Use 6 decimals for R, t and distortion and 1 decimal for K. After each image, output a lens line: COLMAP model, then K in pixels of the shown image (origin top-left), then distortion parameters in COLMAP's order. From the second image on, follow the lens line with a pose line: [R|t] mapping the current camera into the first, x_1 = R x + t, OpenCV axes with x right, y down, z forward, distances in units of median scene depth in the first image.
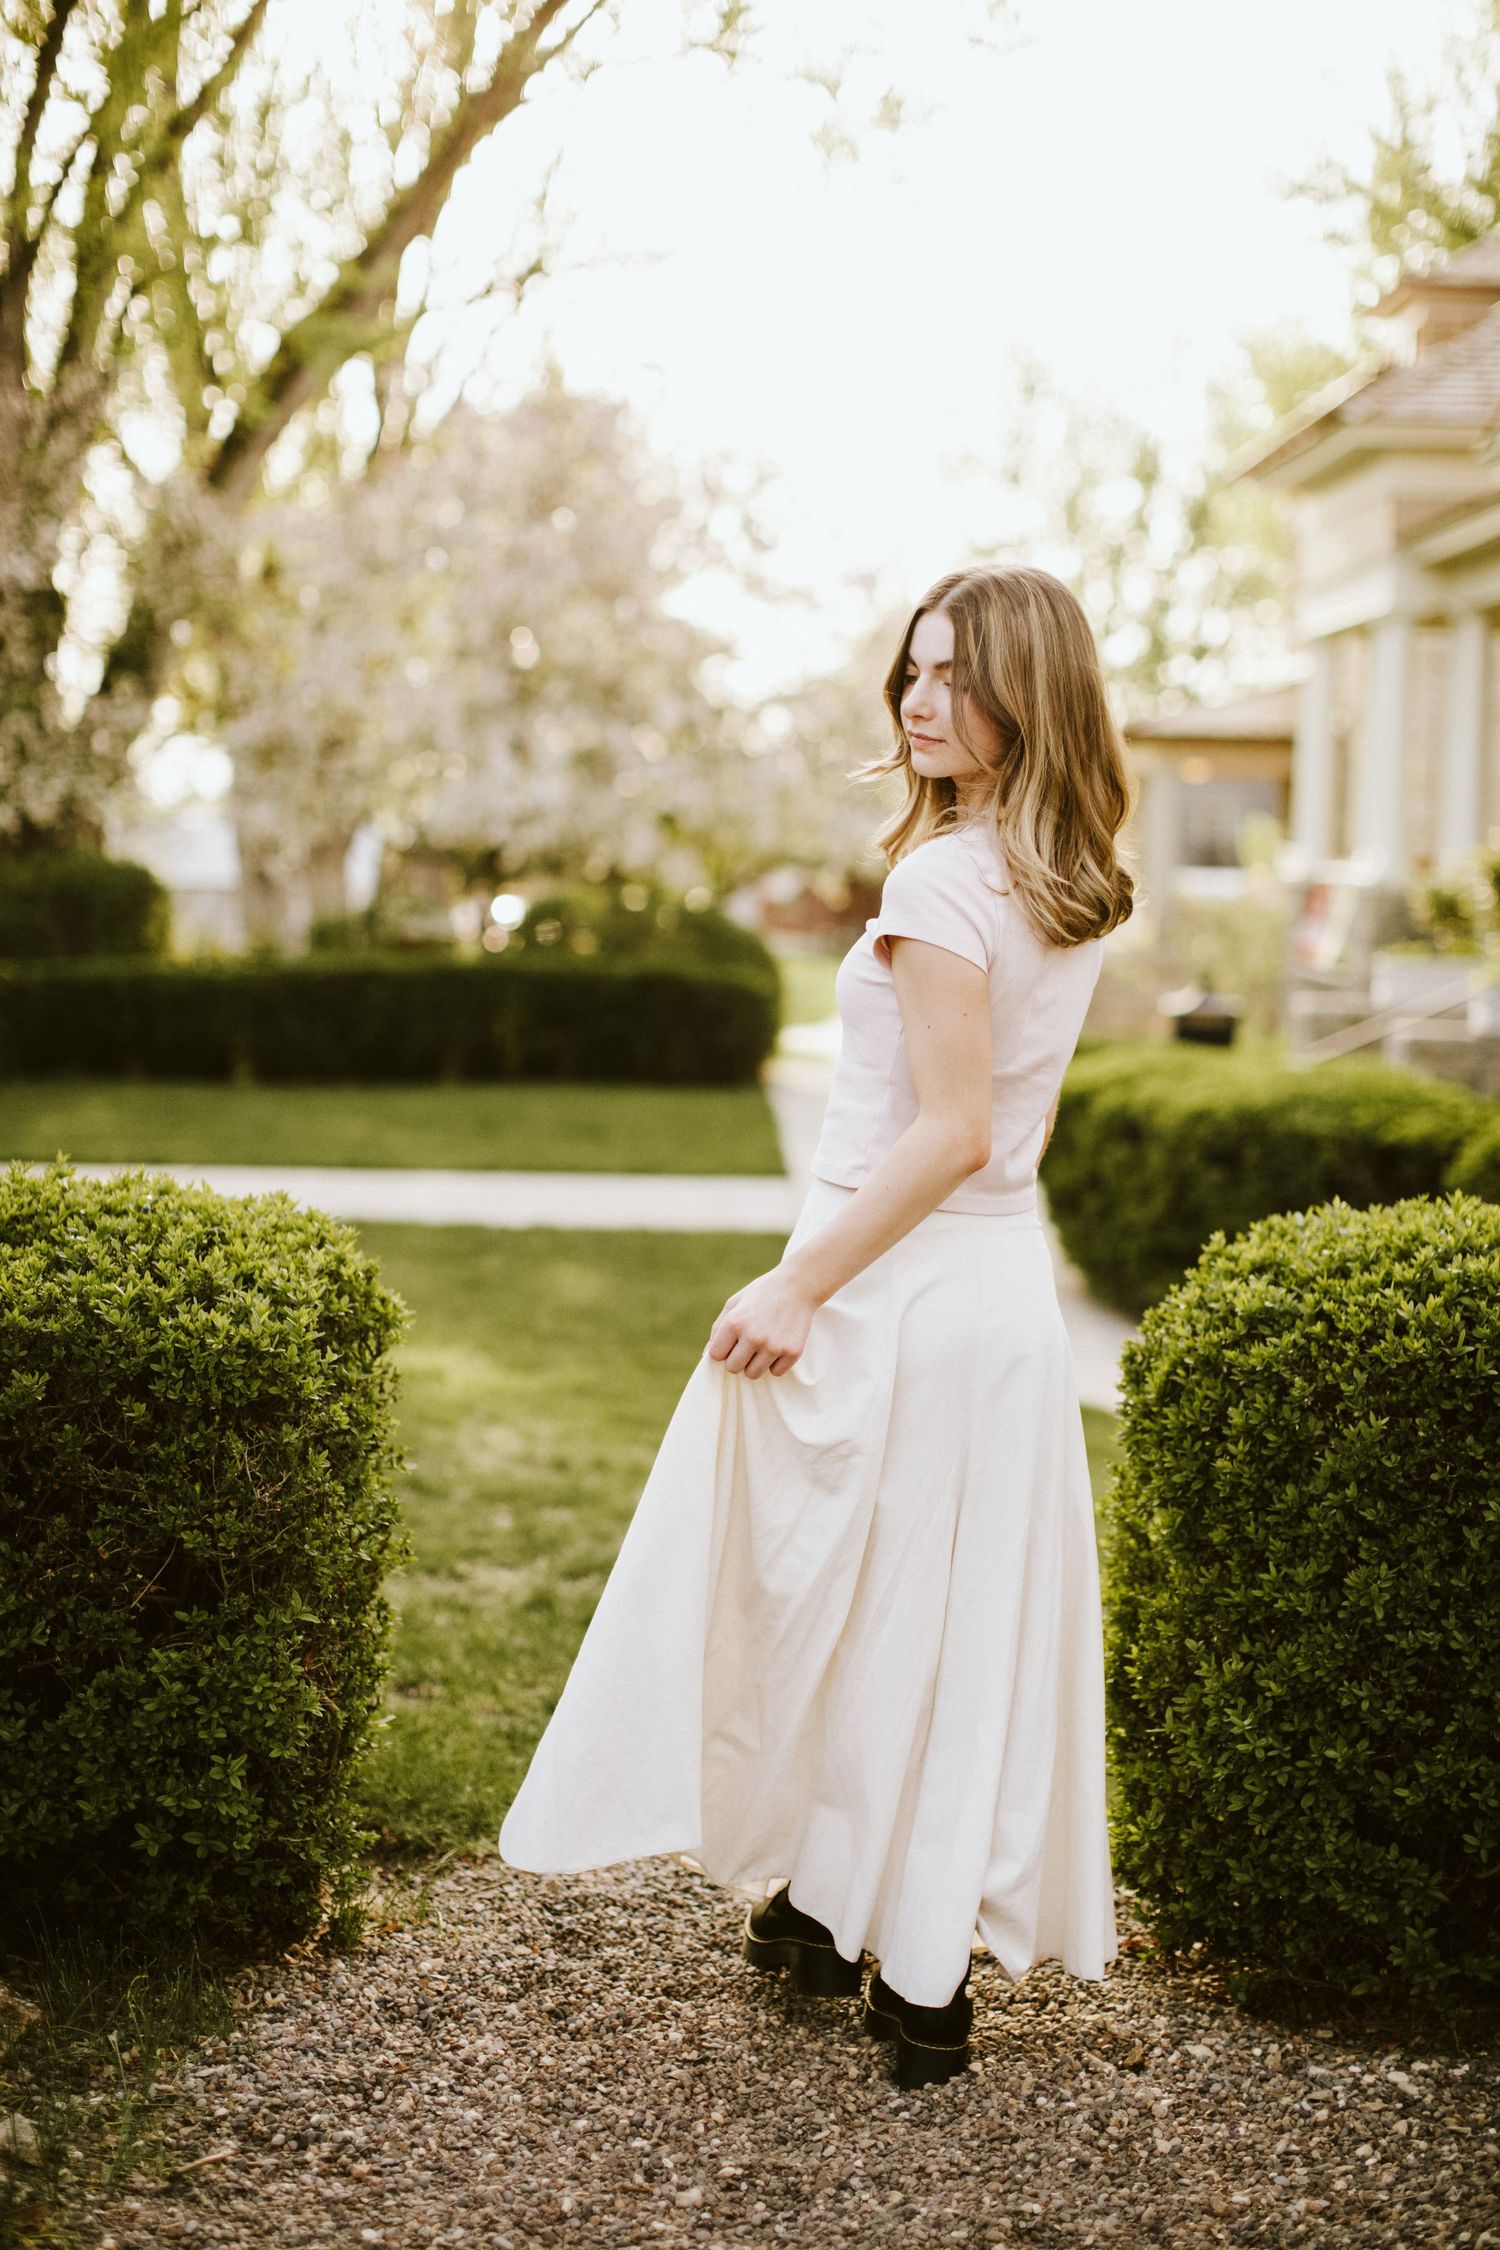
lens RADIAL K [[3227.8, 0, 750.0], [0, 3227.8, 1125.0], [0, 0, 1]] dist [-0.192921, 0.412400]
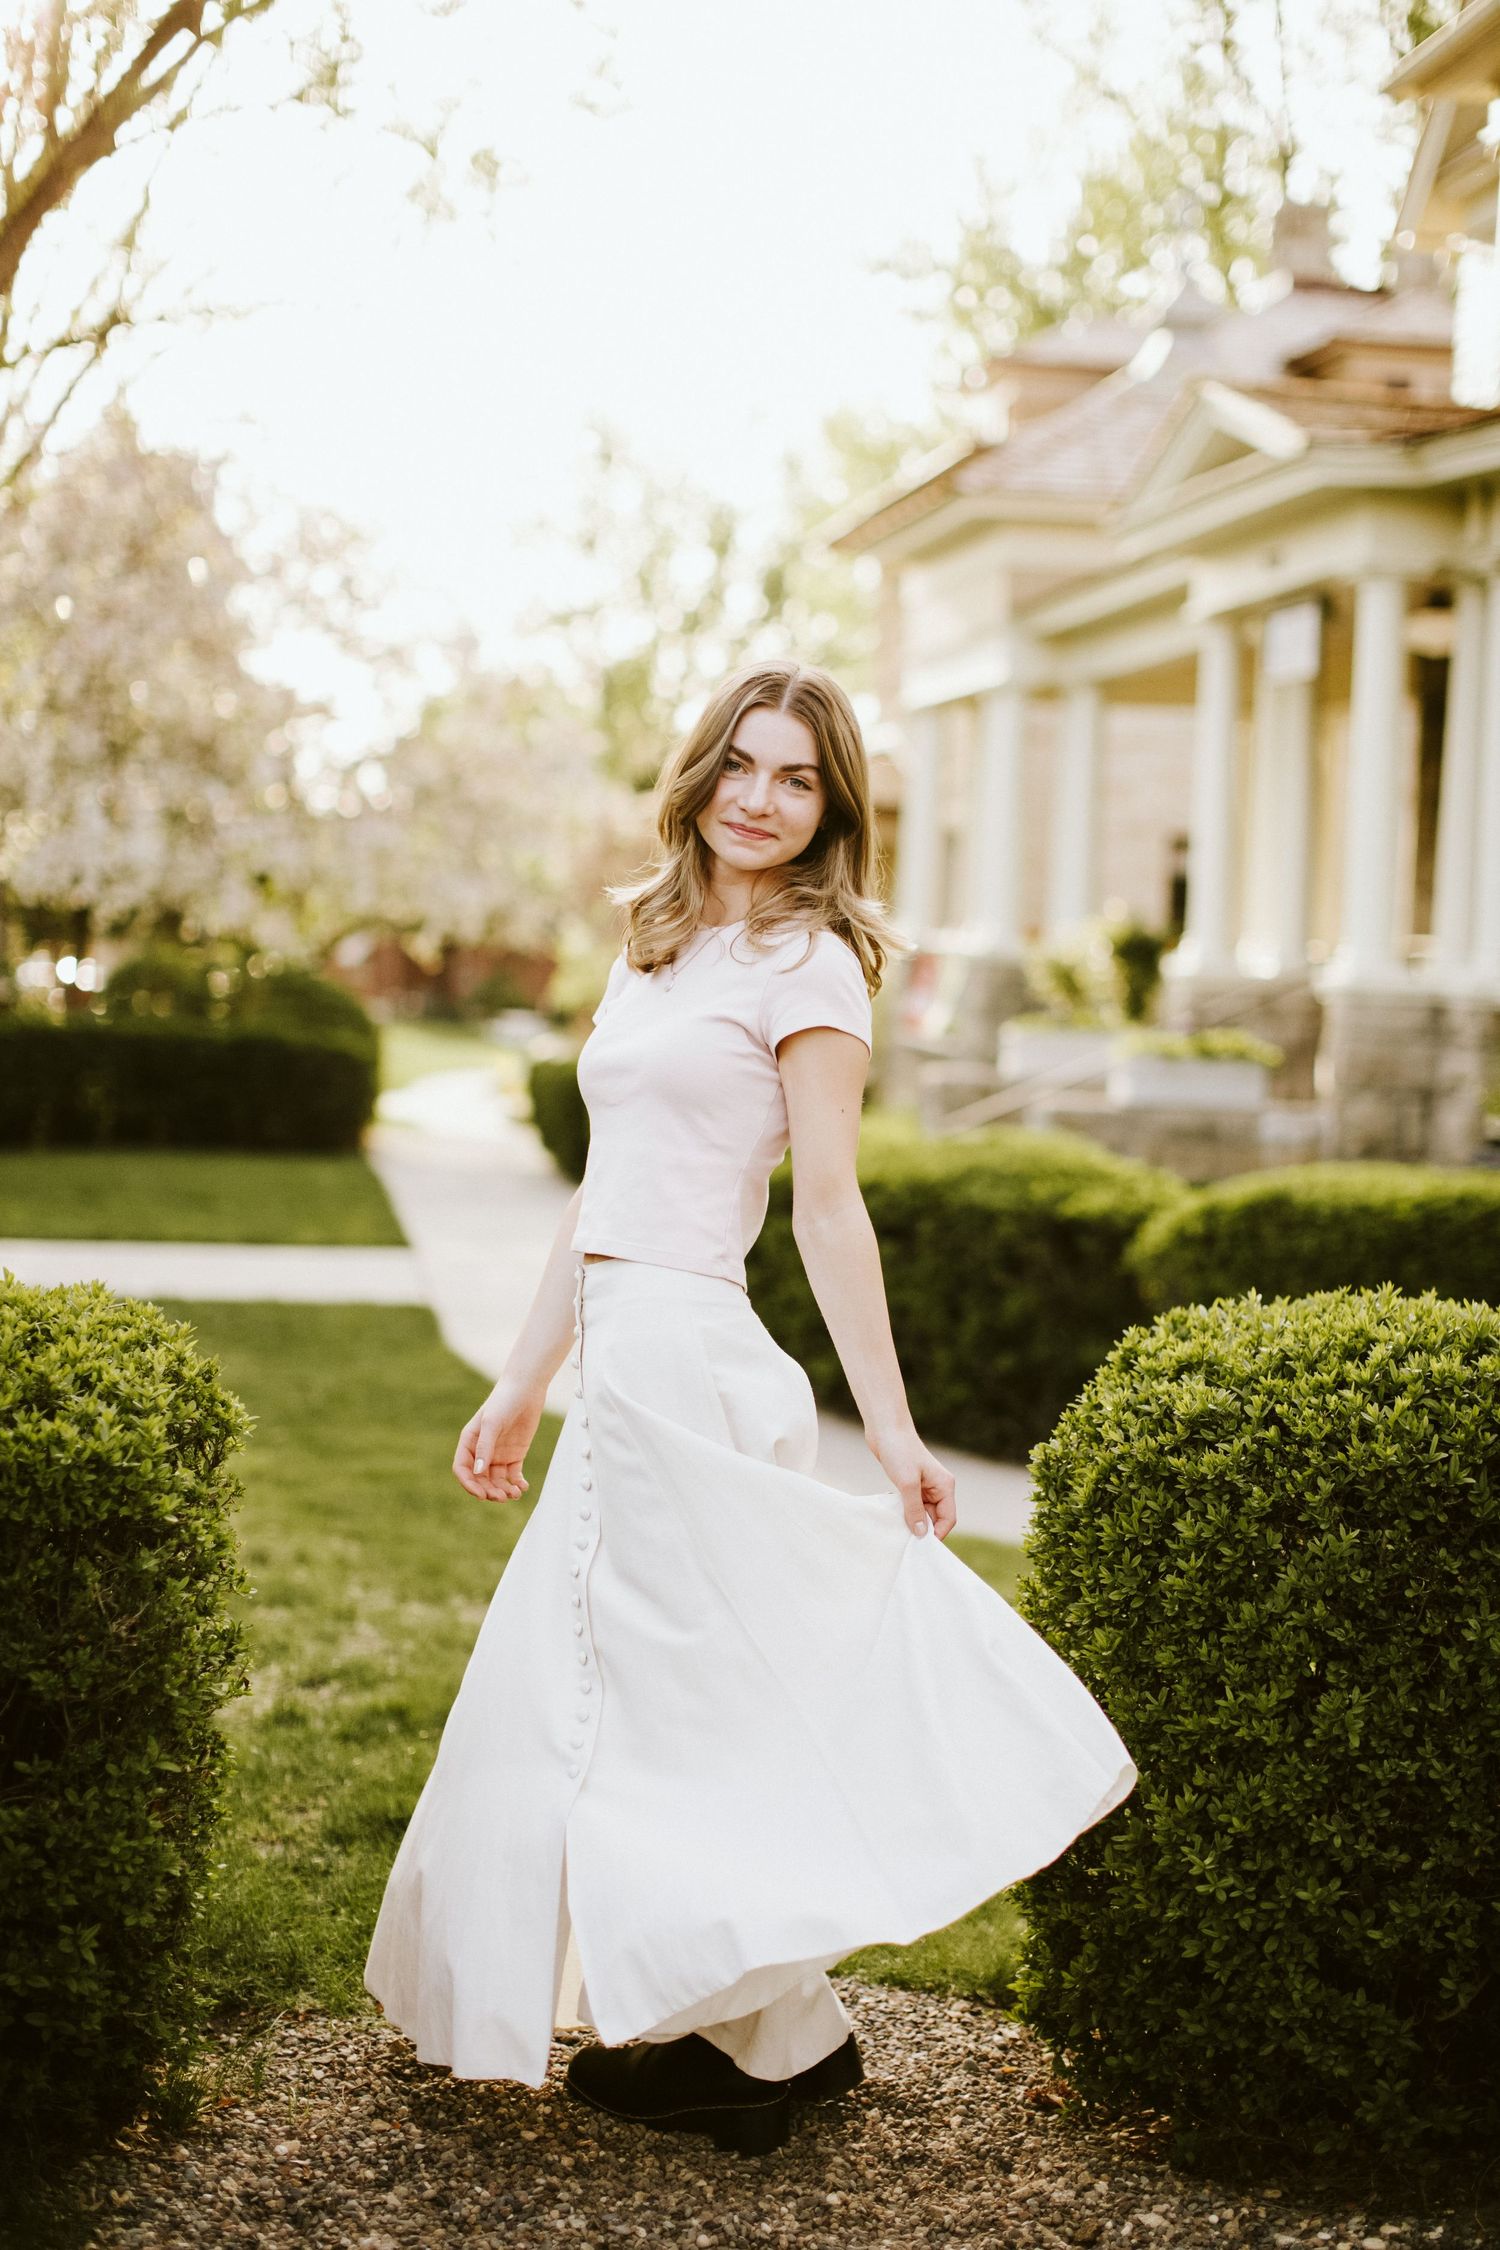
lens RADIAL K [[3227.8, 0, 750.0], [0, 3227.8, 1125.0], [0, 0, 1]] dist [-0.192921, 0.412400]
pose [[0.990647, 0.006757, 0.136283, -0.098138], [-0.003987, 0.999780, -0.020587, -0.005962], [-0.136392, 0.019851, 0.990456, 0.098483]]
